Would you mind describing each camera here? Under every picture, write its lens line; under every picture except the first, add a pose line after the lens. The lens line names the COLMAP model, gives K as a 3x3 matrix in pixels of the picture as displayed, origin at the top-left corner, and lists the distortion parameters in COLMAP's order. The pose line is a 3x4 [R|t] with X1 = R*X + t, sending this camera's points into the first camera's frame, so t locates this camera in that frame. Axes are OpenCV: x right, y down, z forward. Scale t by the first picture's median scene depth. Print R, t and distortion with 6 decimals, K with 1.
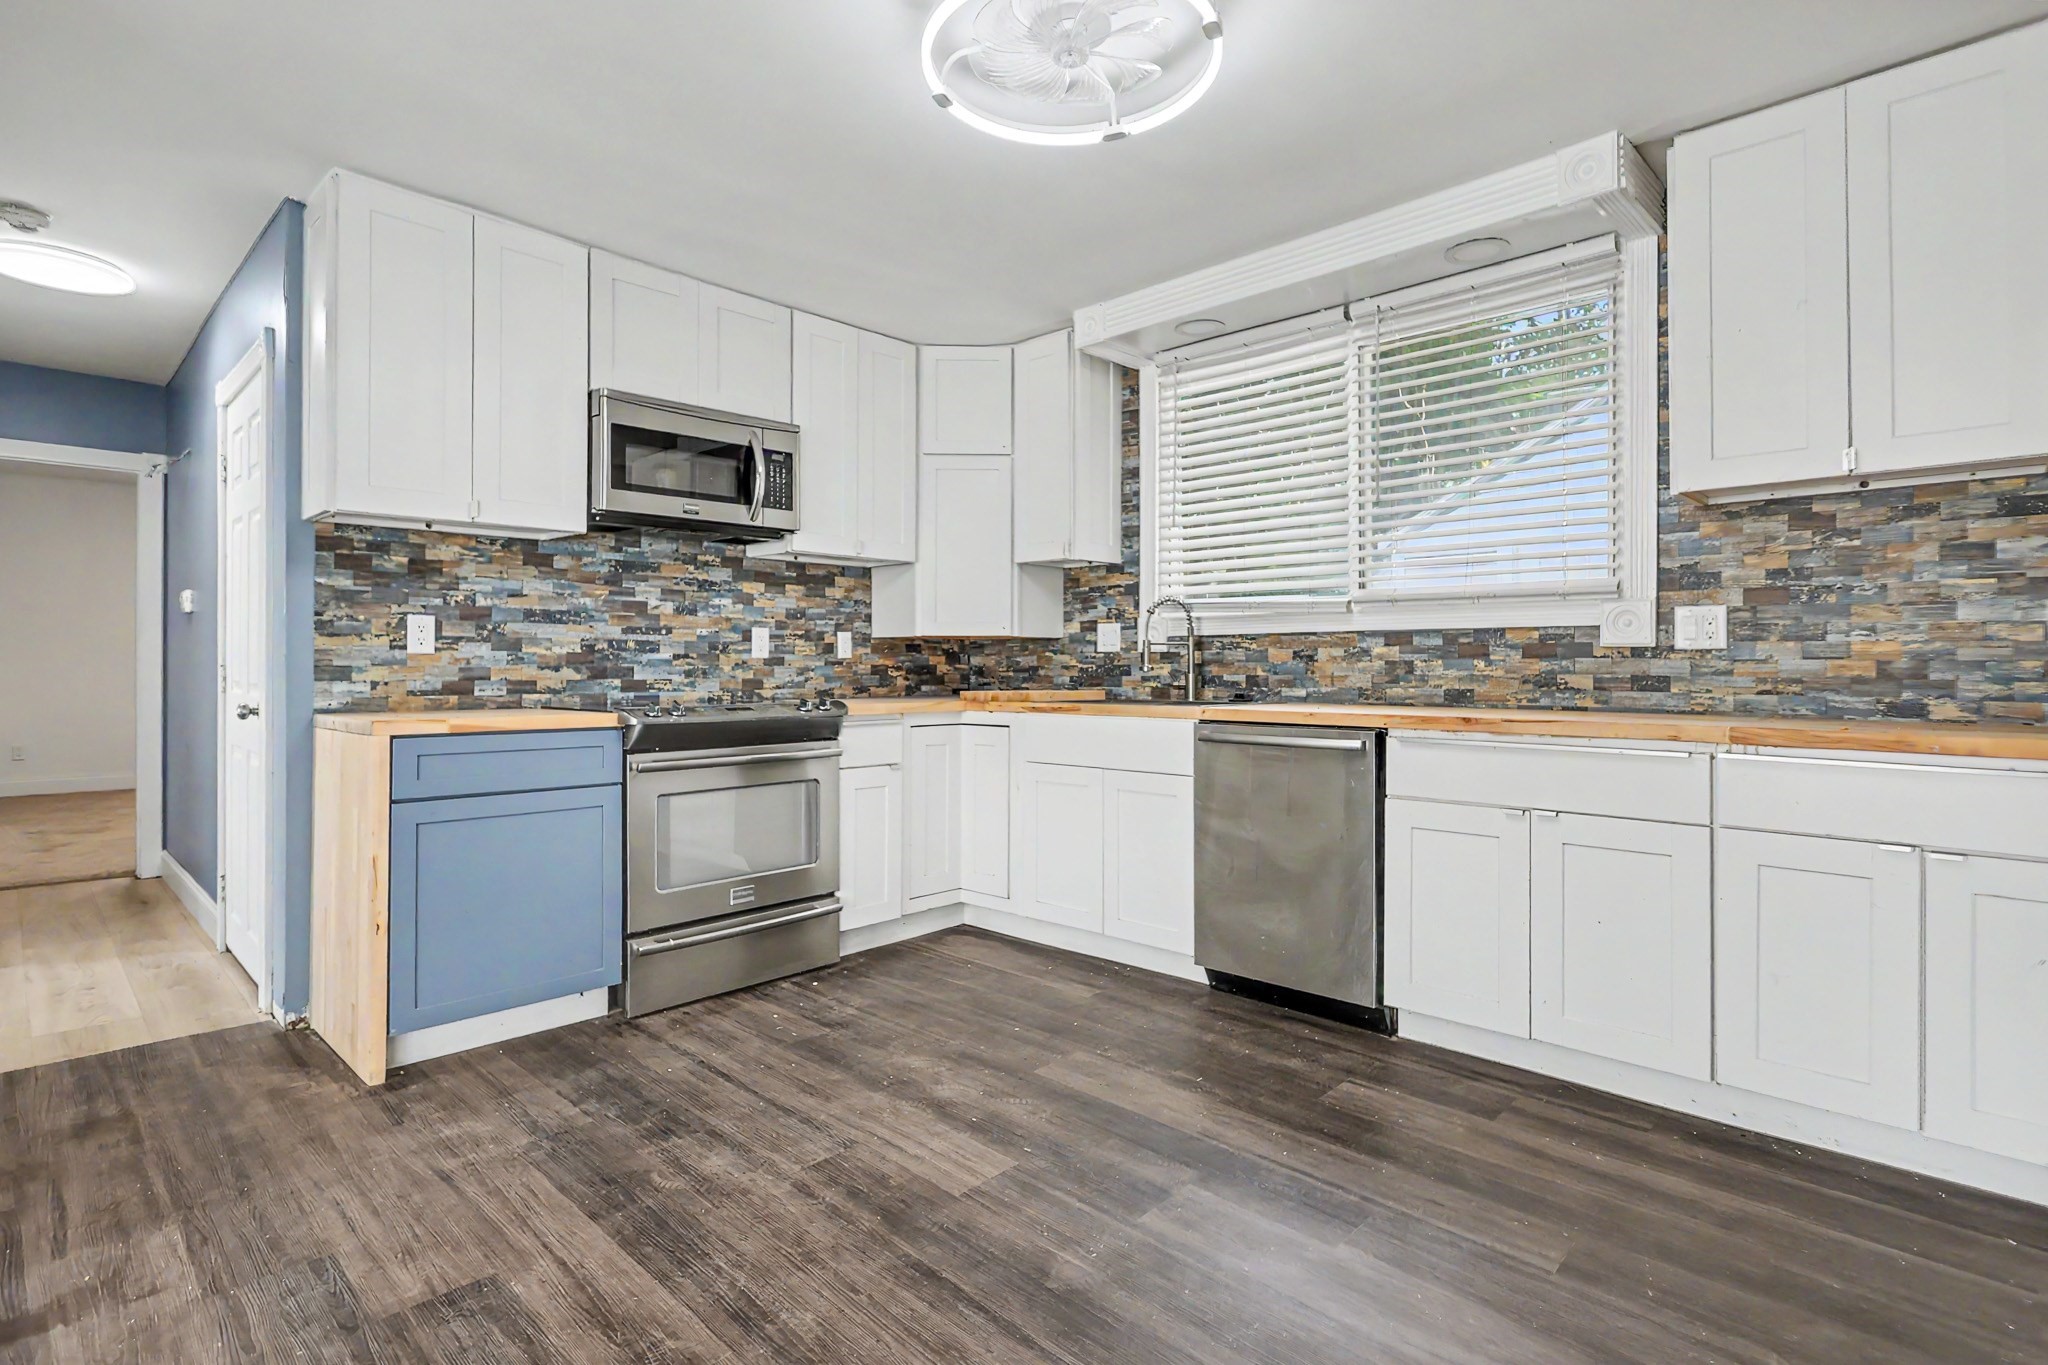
lens RADIAL K [[1011.5, 0, 1018.1], [0, 1011.5, 657.6], [0, 0, 1]] dist [-0.004097, -0.000021]
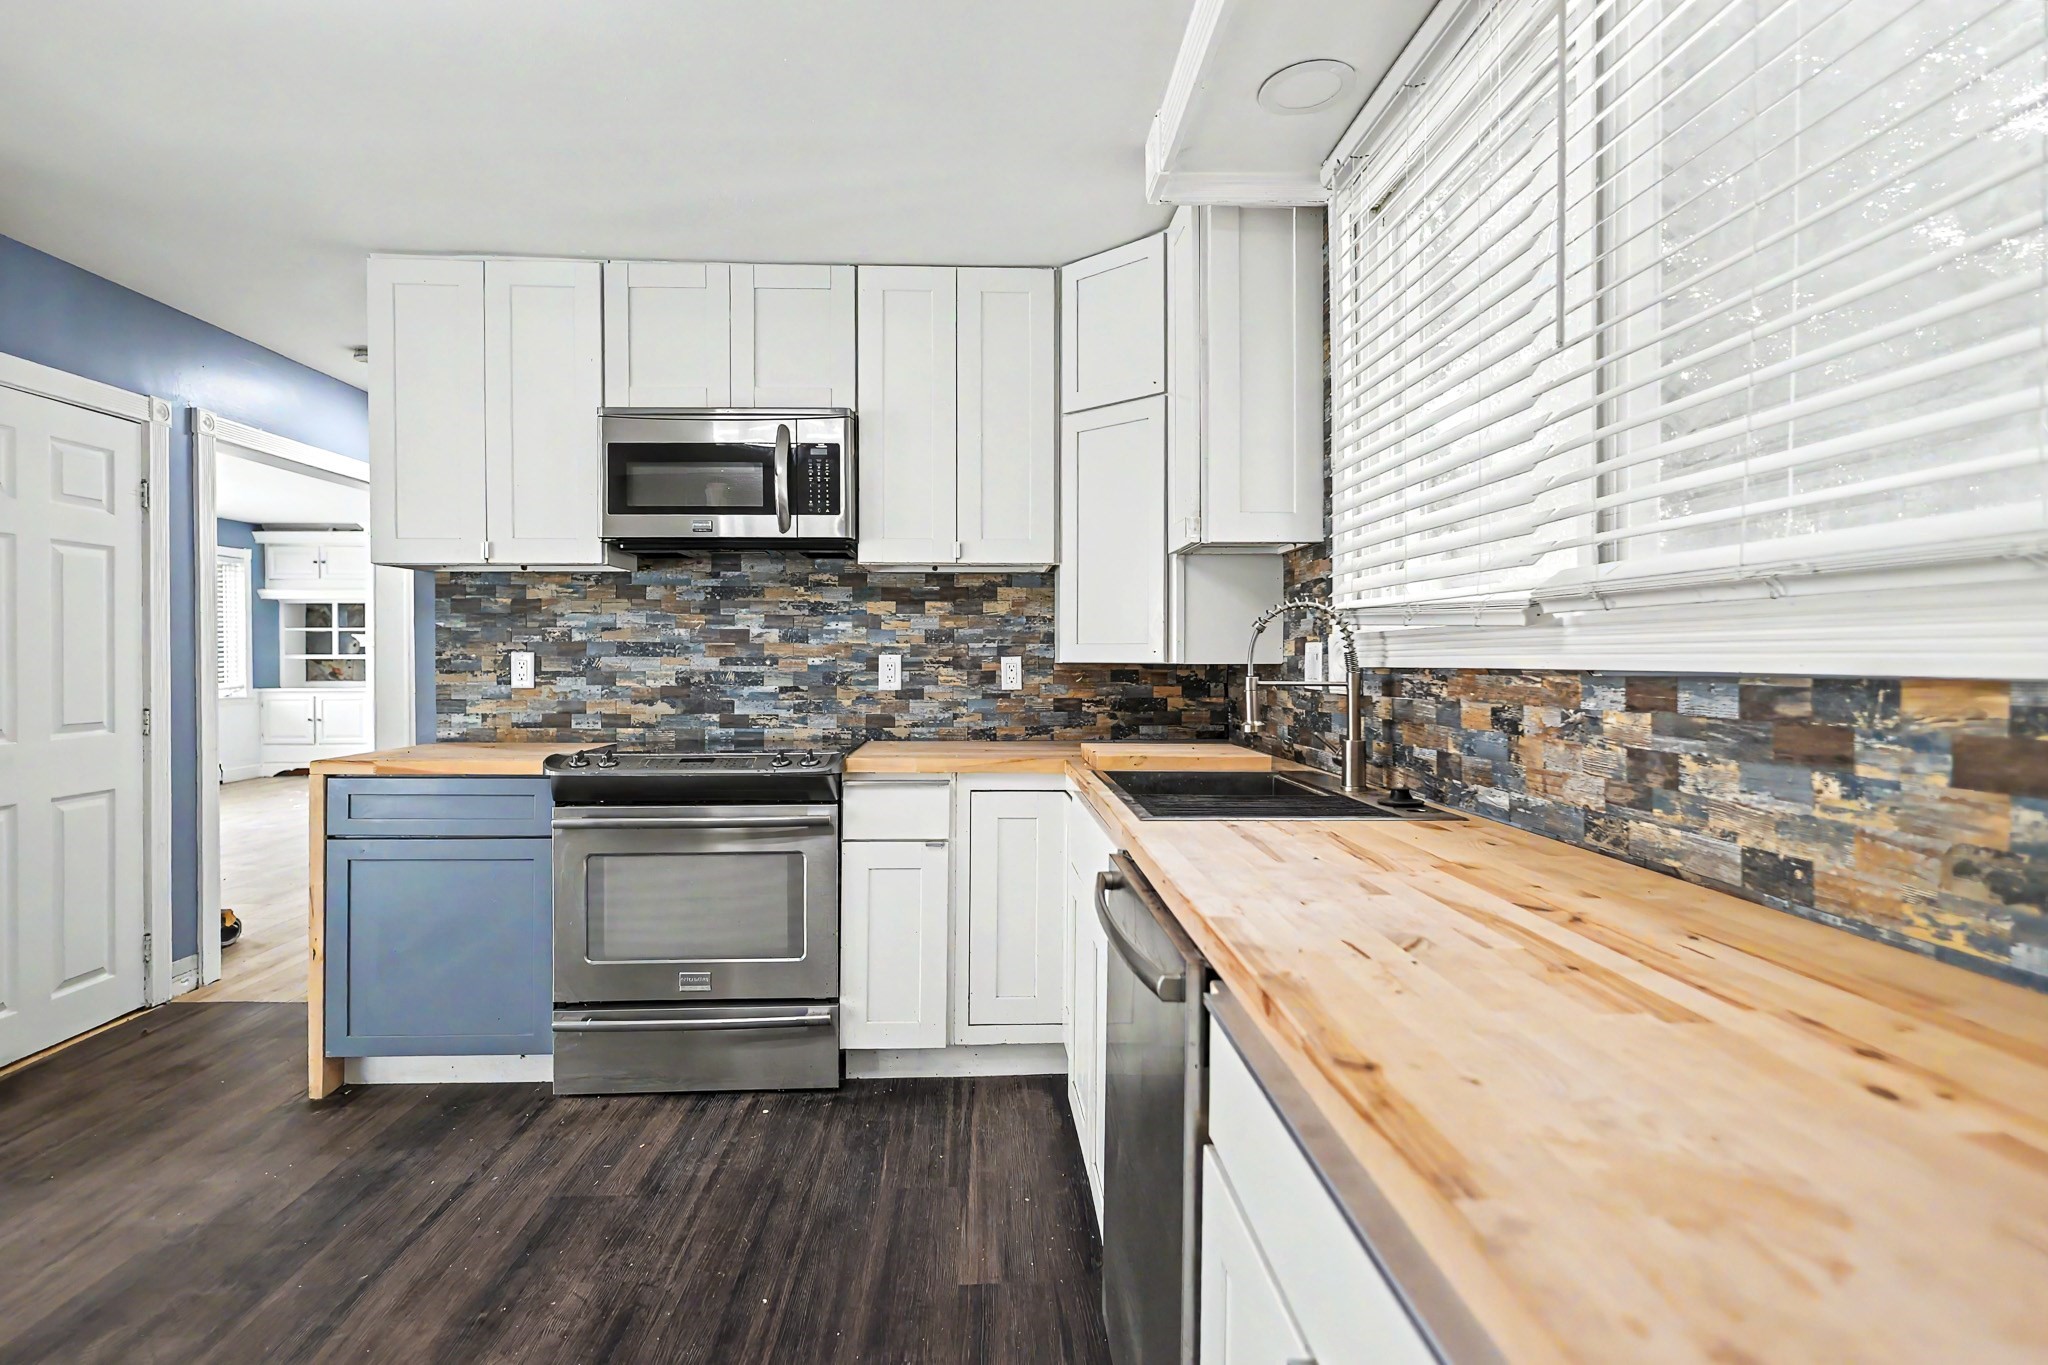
lens RADIAL K [[982.7, 0, 1009.2], [0, 982.7, 662.9], [0, 0, 1]] dist [-0.003749, -0.000238]
pose [[0.721299, 0.002962, -0.692618, 0.443775], [0.004458, 0.999950, 0.008918, -0.033705], [0.692610, -0.009520, 0.721250, 0.548108]]
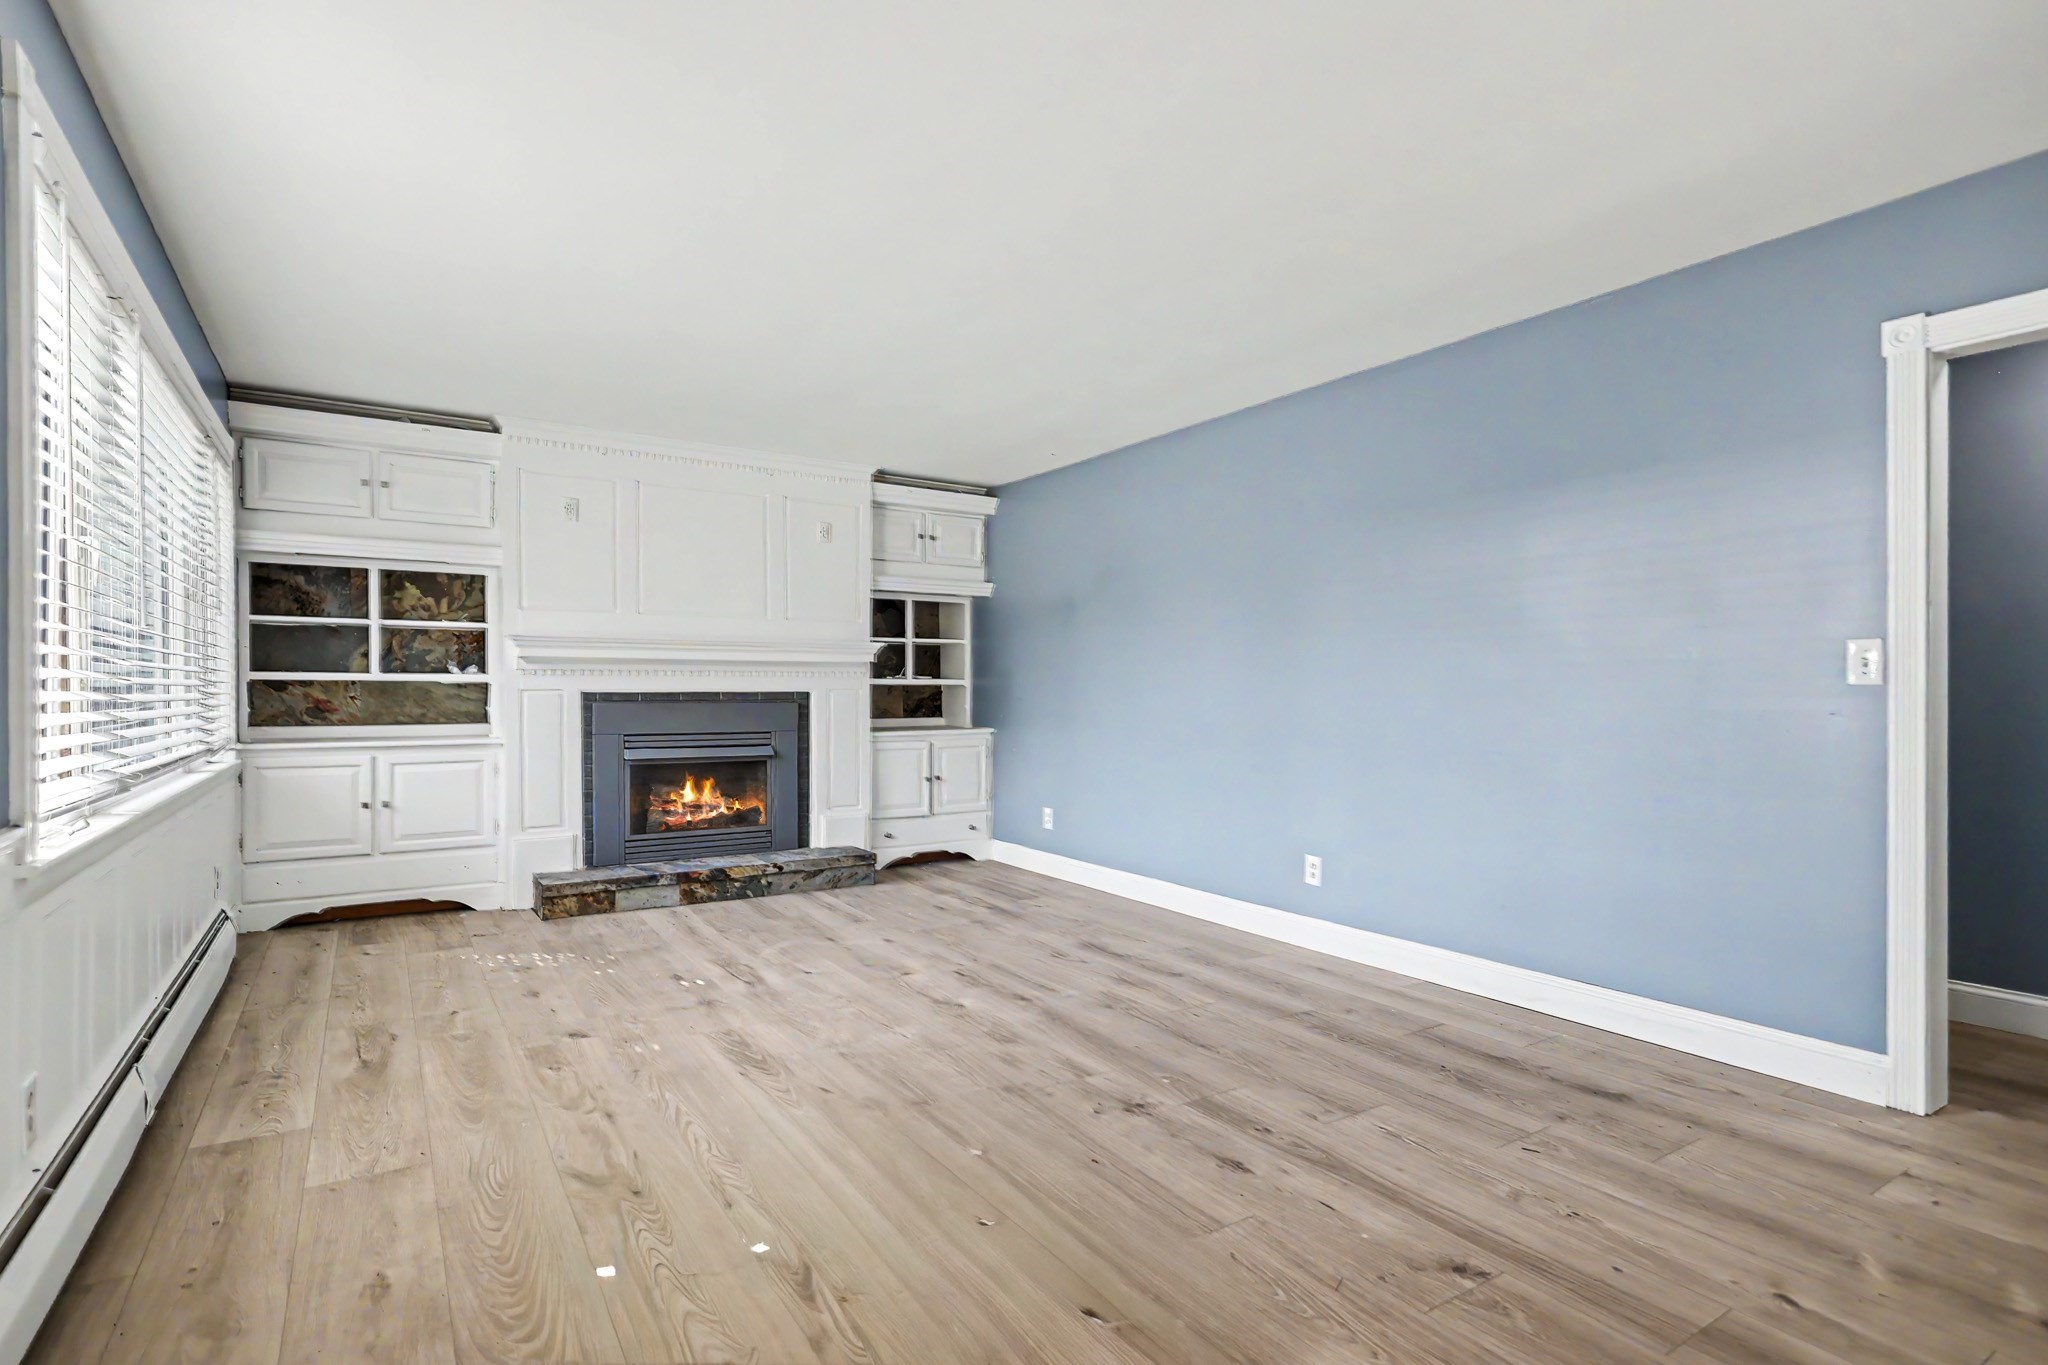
lens RADIAL K [[1035.6, 0, 1024.0], [0, 1035.6, 698.9], [0, 0, 1]] dist [0.000998, 0.000400]
pose [[0.974791, 0.001712, -0.223113, -1.600466], [0.000683, 0.999943, 0.010655, -0.019193], [0.223119, -0.010539, 0.974734, 0.013219]]
